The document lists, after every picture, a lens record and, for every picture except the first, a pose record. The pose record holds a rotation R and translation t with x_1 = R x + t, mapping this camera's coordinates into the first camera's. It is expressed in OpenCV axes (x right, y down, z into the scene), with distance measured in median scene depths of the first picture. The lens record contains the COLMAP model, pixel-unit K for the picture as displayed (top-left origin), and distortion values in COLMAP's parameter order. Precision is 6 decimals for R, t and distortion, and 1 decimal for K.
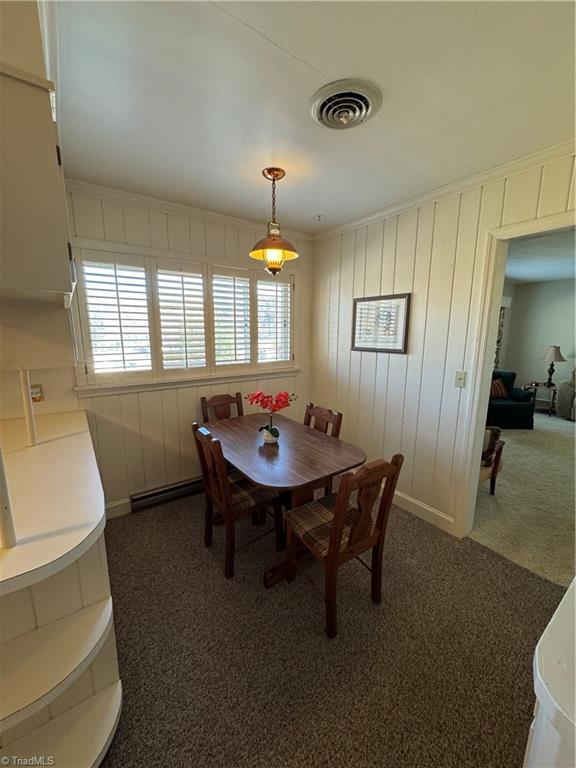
lens RADIAL K [[304.4, 0, 288.6], [0, 304.4, 384.1], [0, 0, 1]] dist [-0.001933, 0.000519]
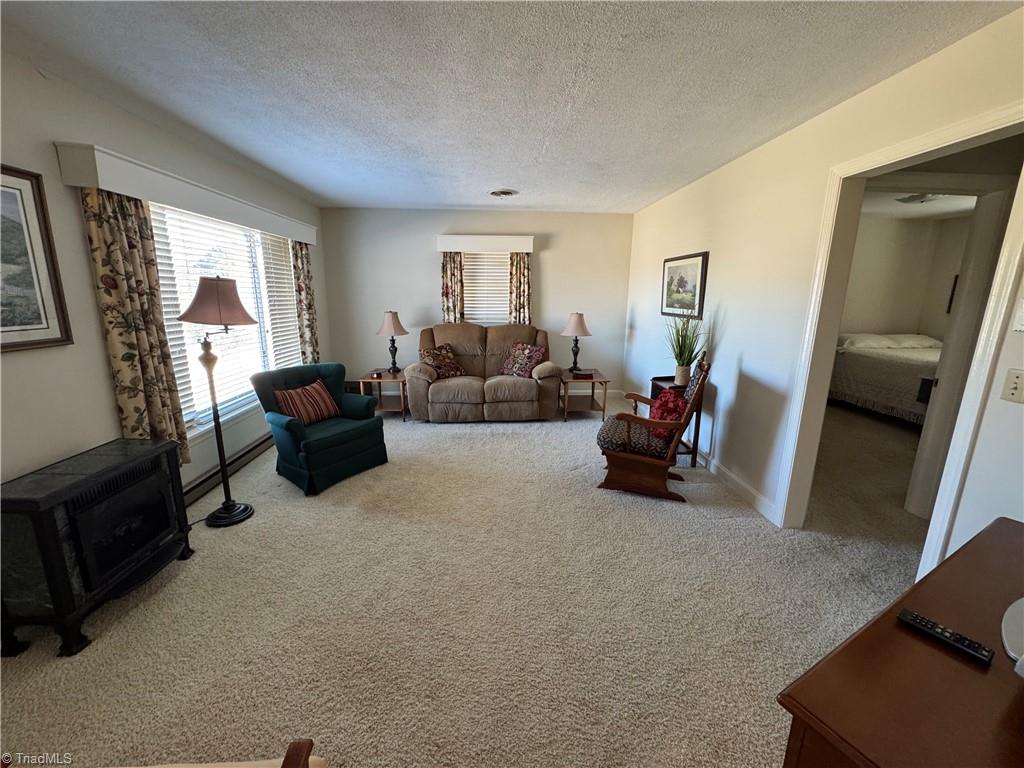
lens RADIAL K [[405.9, 0, 512.1], [0, 405.9, 378.8], [0, 0, 1]] dist [-0.001933, 0.000519]
pose [[0.534129, -0.170507, 0.828030, 0.683434], [0.140596, 0.983726, 0.111876, -0.111916], [-0.833630, 0.056662, 0.549409, 0.797418]]
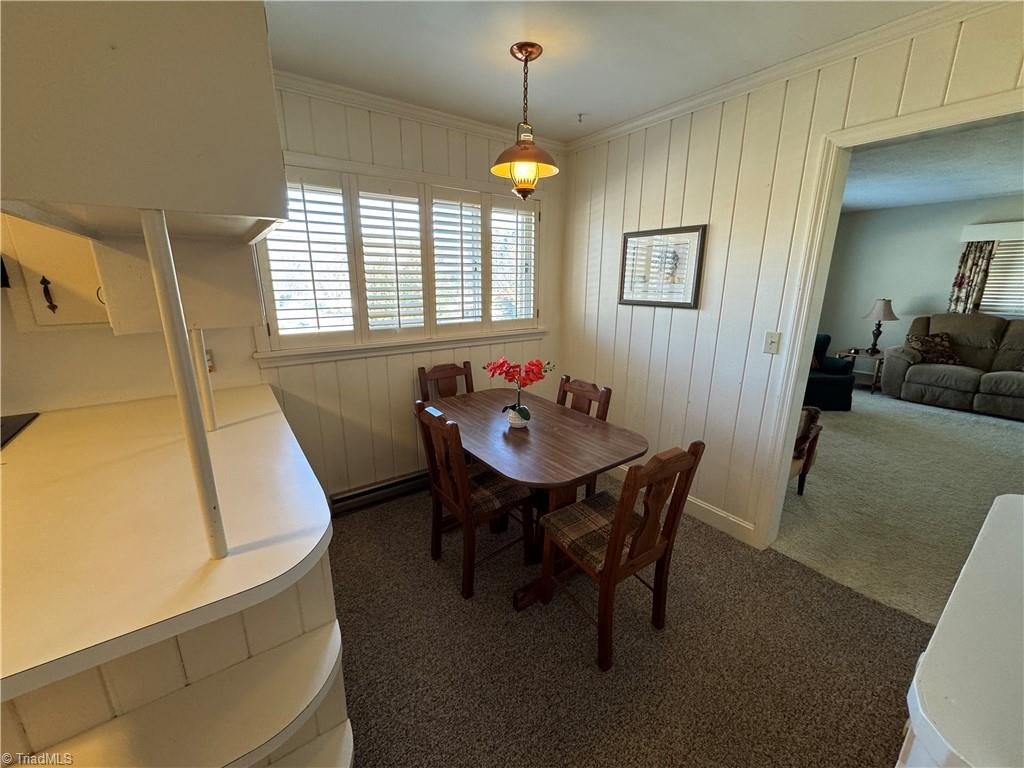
lens RADIAL K [[405.9, 0, 512.4], [0, 405.9, 381.5], [0, 0, 1]] dist [-0.001933, 0.000519]
pose [[0.999997, 0.000369, -0.002393, -0.065597], [-0.000194, 0.997349, 0.072764, 0.005314], [0.002413, -0.072764, 0.997346, 0.001289]]
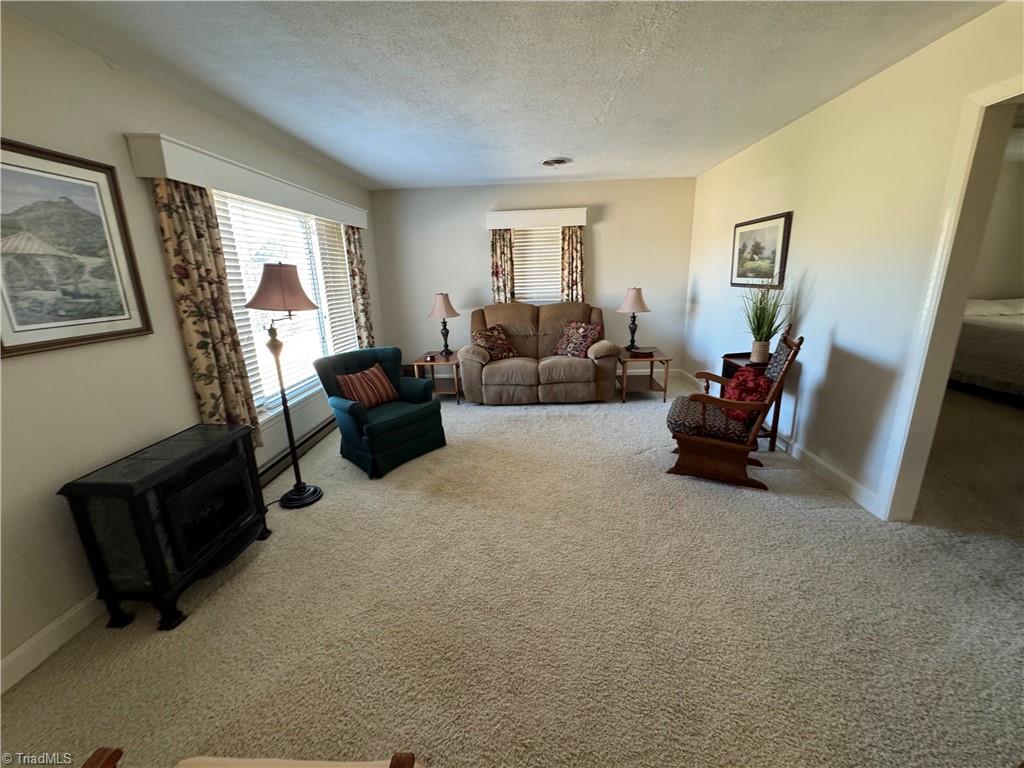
lens RADIAL K [[405.9, 0, 512.8], [0, 405.9, 379.0], [0, 0, 1]] dist [-0.001933, 0.000519]
pose [[0.612740, -0.218065, 0.759603, 0.696934], [0.170626, 0.975011, 0.142267, -0.114058], [-0.771645, 0.042435, 0.634636, 0.876768]]
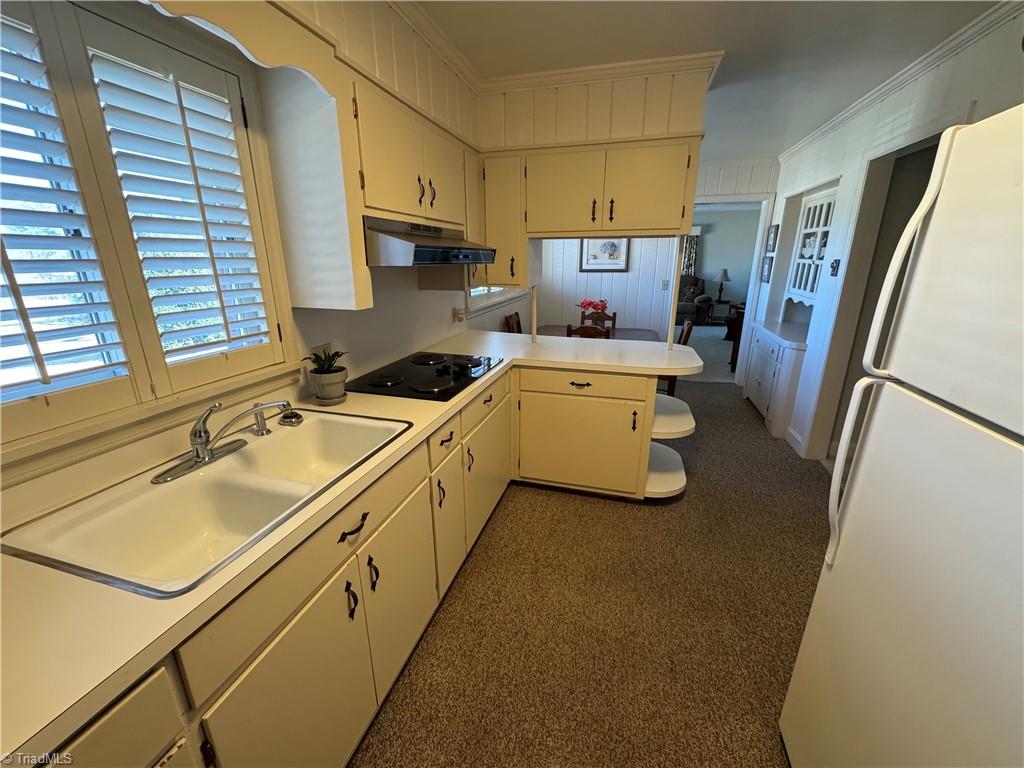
lens RADIAL K [[405.9, 0, 508.5], [0, 405.9, 381.2], [0, 0, 1]] dist [-0.001933, 0.000519]
pose [[0.790837, -0.186744, 0.582841, -1.465831], [0.118198, 0.980986, 0.153932, 0.053993], [-0.600505, -0.052844, 0.797873, -0.285098]]
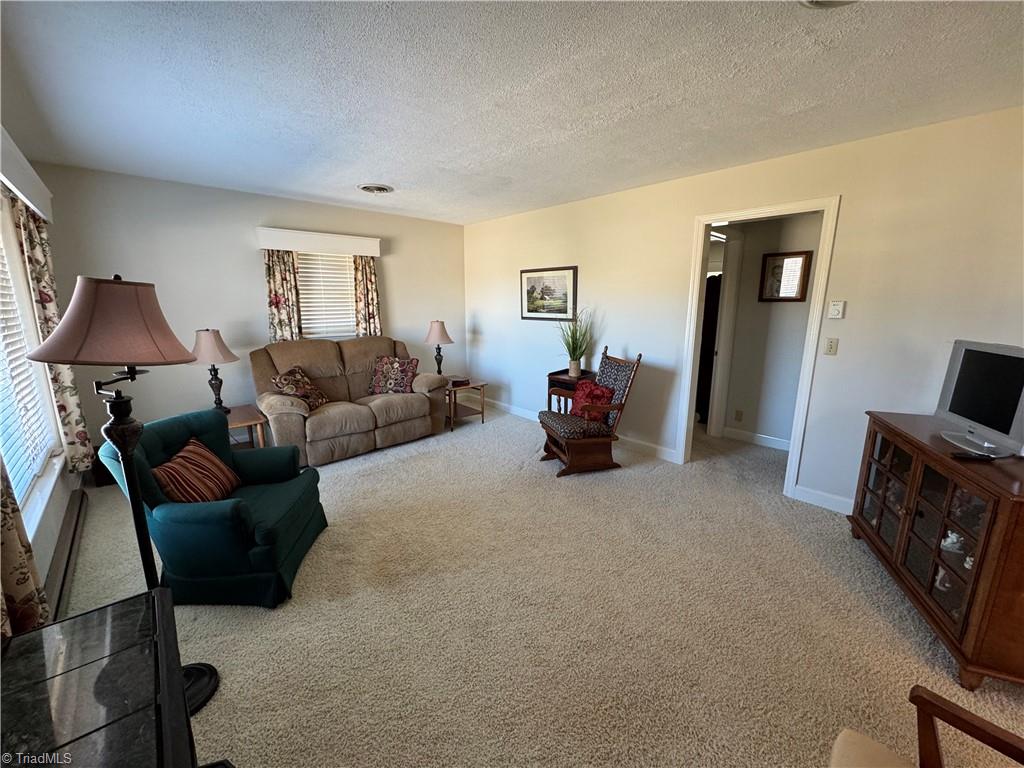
lens RADIAL K [[405.9, 0, 509.6], [0, 405.9, 380.4], [0, 0, 1]] dist [-0.001933, 0.000519]
pose [[-0.123091, -0.191142, 0.973814, 0.534639], [0.176081, 0.961500, 0.210982, -0.250094], [-0.976649, 0.197440, -0.084696, 1.556364]]
